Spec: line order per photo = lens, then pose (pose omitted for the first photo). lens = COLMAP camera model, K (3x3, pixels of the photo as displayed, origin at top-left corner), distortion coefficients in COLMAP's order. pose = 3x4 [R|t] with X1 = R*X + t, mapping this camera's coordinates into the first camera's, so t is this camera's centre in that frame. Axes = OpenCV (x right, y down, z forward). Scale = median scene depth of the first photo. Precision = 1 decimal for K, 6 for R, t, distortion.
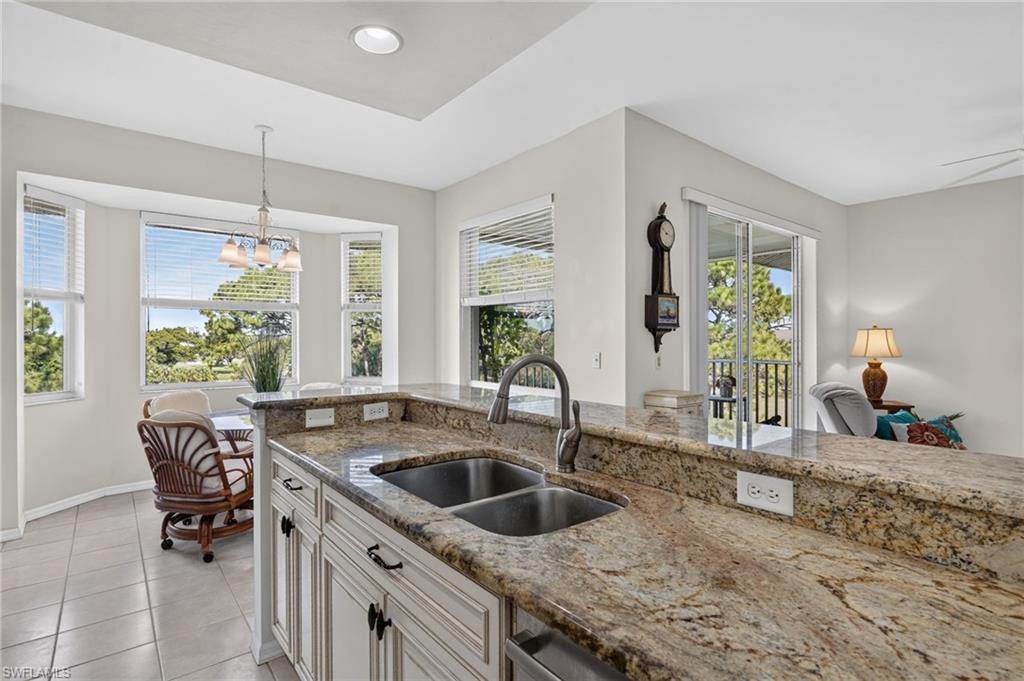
lens RADIAL K [[500.0, 0, 506.9], [0, 500.0, 335.6], [0, 0, 1]] dist [-0.017359, 0.008803]
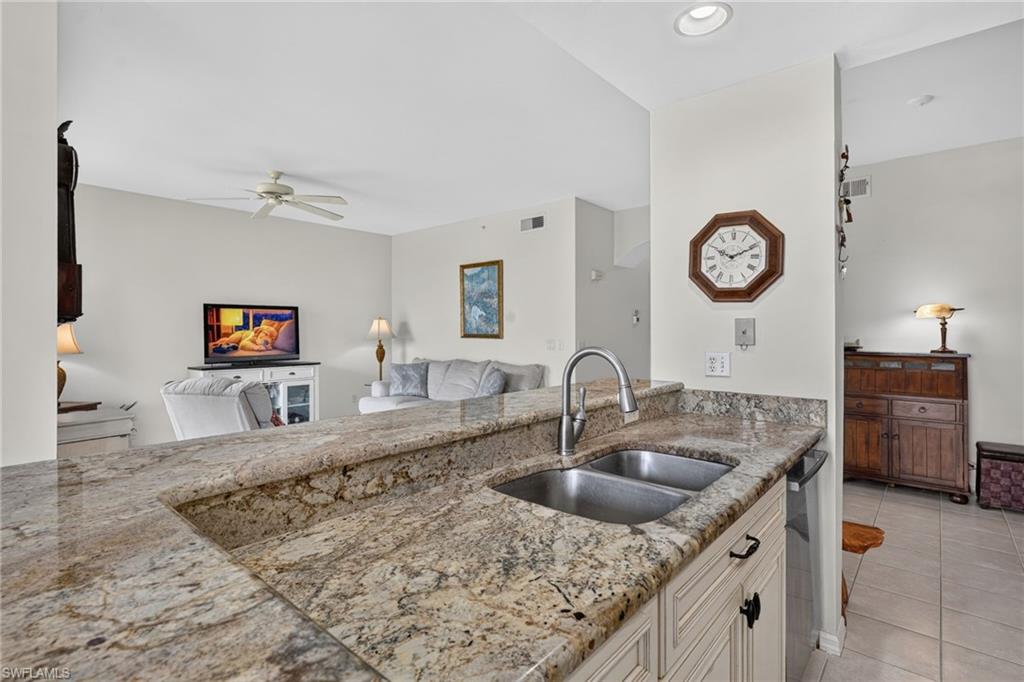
lens RADIAL K [[500.0, 0, 506.1], [0, 500.0, 336.2], [0, 0, 1]] dist [-0.017359, 0.008803]
pose [[-0.176872, -0.010101, 0.984182, -0.260912], [-0.002049, 0.999949, 0.009894, 0.001010], [-0.984232, -0.000267, -0.176883, 0.370788]]
